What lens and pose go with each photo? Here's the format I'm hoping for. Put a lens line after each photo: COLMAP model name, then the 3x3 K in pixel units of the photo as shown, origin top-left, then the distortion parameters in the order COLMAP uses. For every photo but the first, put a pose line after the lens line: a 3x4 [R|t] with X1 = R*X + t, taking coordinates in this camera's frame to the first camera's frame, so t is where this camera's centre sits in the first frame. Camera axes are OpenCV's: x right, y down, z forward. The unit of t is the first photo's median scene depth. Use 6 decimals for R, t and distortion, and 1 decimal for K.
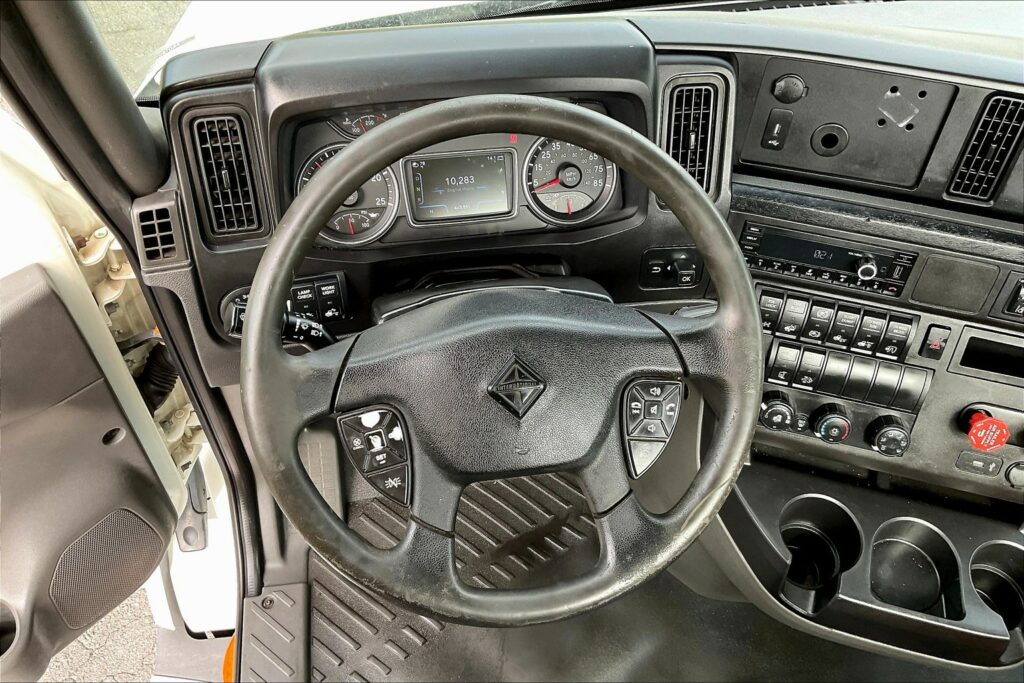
lens RADIAL K [[847.4, 0, 512.9], [0, 847.4, 337.0], [0, 0, 1]] dist [0.089071, -0.169942]
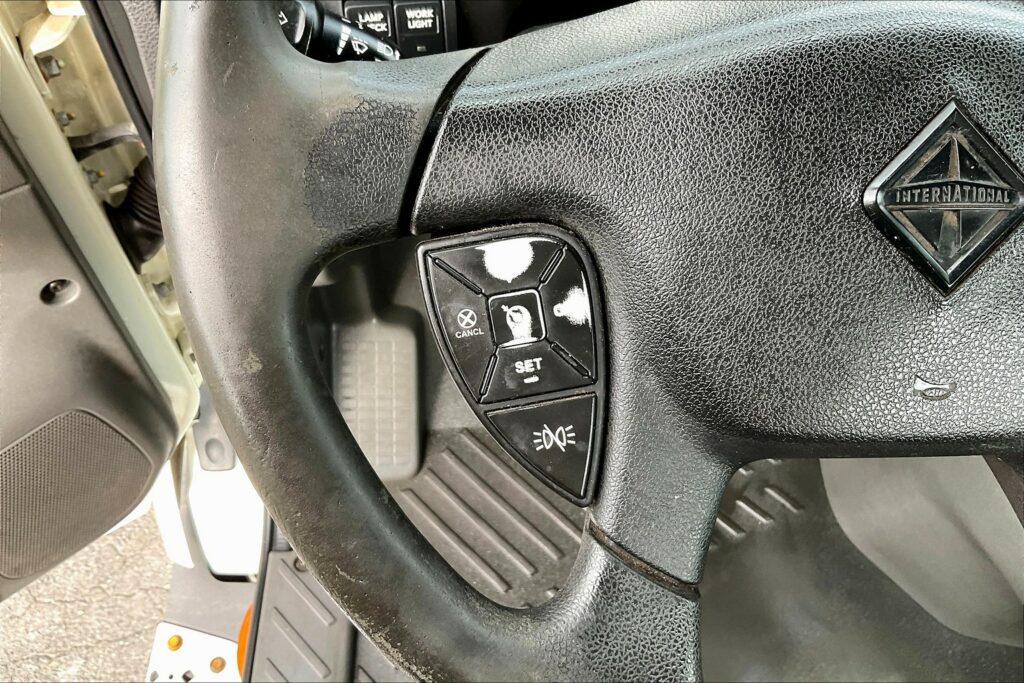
lens RADIAL K [[847.4, 0, 507.3], [0, 847.4, 342.9], [0, 0, 1]] dist [0.089071, -0.169942]
pose [[0.990496, 0.094764, -0.099690, -0.096904], [-0.085025, 0.991569, 0.097788, 0.072782], [0.108117, -0.088382, 0.990202, 0.481925]]
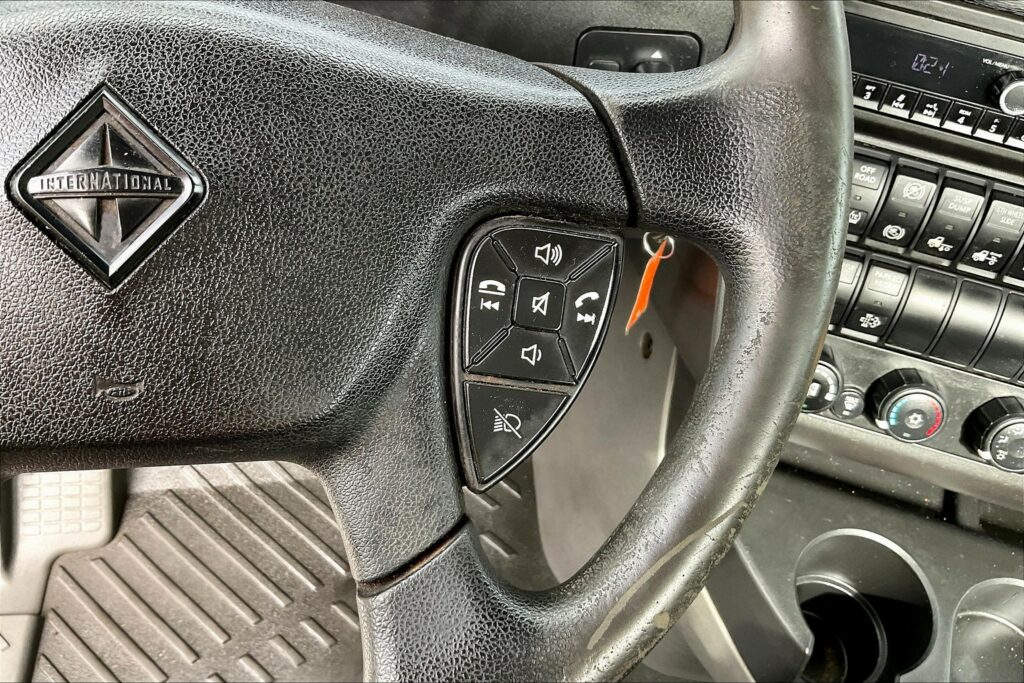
lens RADIAL K [[847.4, 0, 507.2], [0, 847.4, 344.2], [0, 0, 1]] dist [0.089071, -0.169942]
pose [[0.997711, 0.063930, 0.022043, 0.114577], [-0.064199, 0.997868, 0.011727, 0.078611], [-0.021247, -0.013115, 0.999688, 0.504276]]
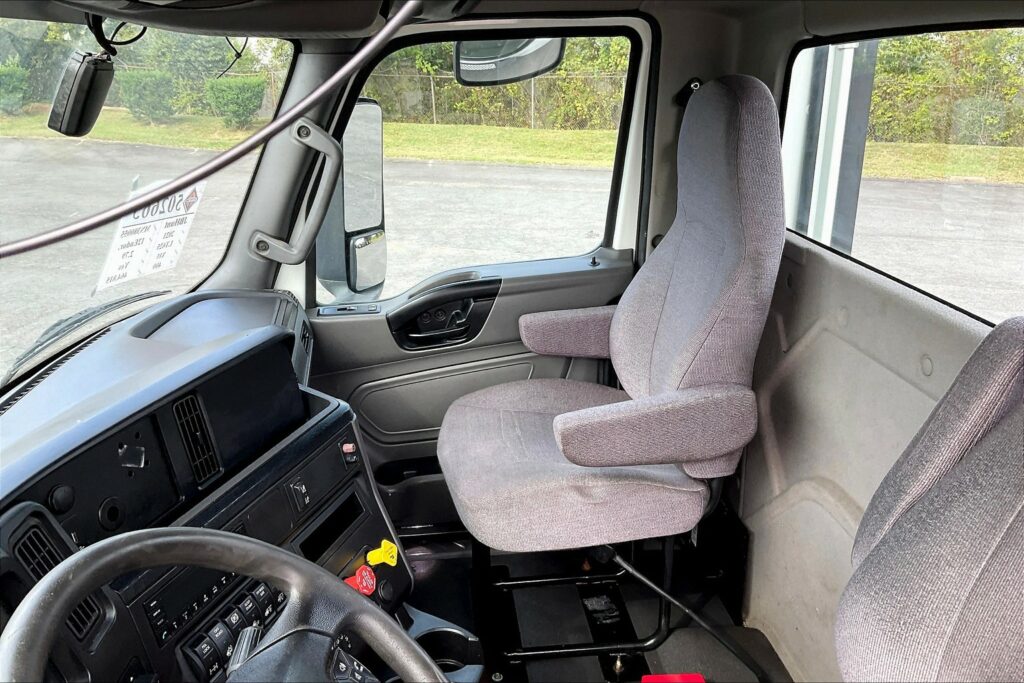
lens RADIAL K [[847.4, 0, 507.3], [0, 847.4, 337.7], [0, 0, 1]] dist [0.089071, -0.169942]
pose [[0.077312, -0.356639, 0.931038, -0.503044], [0.778249, 0.605279, 0.167231, -0.160125], [-0.623179, 0.711650, 0.324349, 0.201322]]
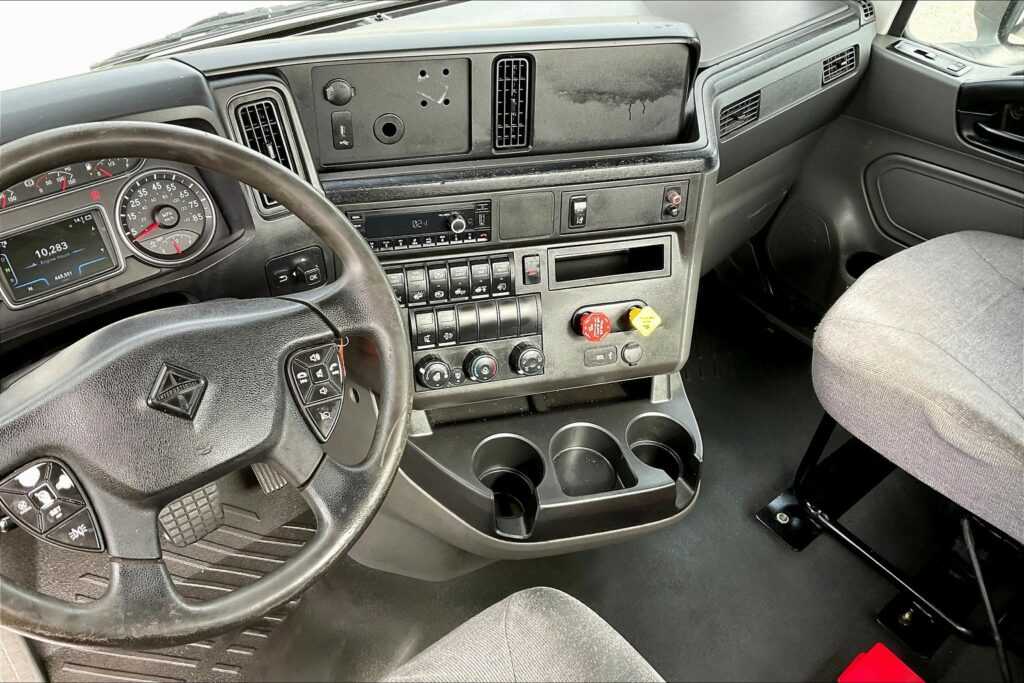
lens RADIAL K [[847.4, 0, 508.9], [0, 847.4, 333.4], [0, 0, 1]] dist [0.089071, -0.169942]
pose [[0.866123, -0.312545, 0.390059, -0.022182], [0.356298, 0.933370, -0.043272, 0.133418], [-0.350545, 0.176456, 0.919772, -0.058194]]
